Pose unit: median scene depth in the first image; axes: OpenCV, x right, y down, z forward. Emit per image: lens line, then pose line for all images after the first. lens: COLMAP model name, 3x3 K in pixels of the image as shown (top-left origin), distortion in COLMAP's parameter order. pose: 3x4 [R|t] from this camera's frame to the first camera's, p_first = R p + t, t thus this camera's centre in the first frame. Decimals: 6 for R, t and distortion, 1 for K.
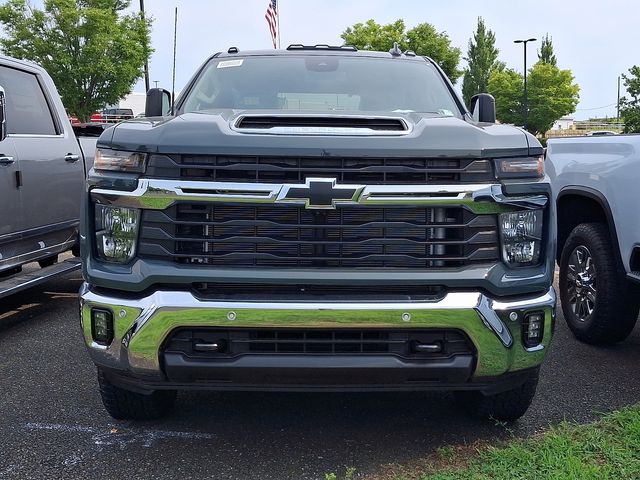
lens RADIAL K [[811.8, 0, 320.0], [0, 811.8, 240.0], [0, 0, 1]] dist [0.006236, -0.009219]
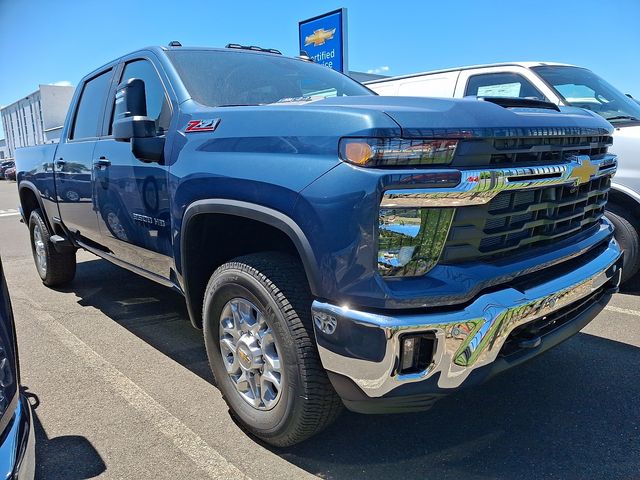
lens RADIAL K [[483.1, 0, 320.0], [0, 483.1, 240.0], [0, 0, 1]] dist [-0.153859, -0.000224]
pose [[0.761954, -0.186999, 0.620046, -0.644688], [0.122392, 0.981733, 0.145675, -0.094195], [-0.635960, -0.035109, 0.770923, 0.713583]]
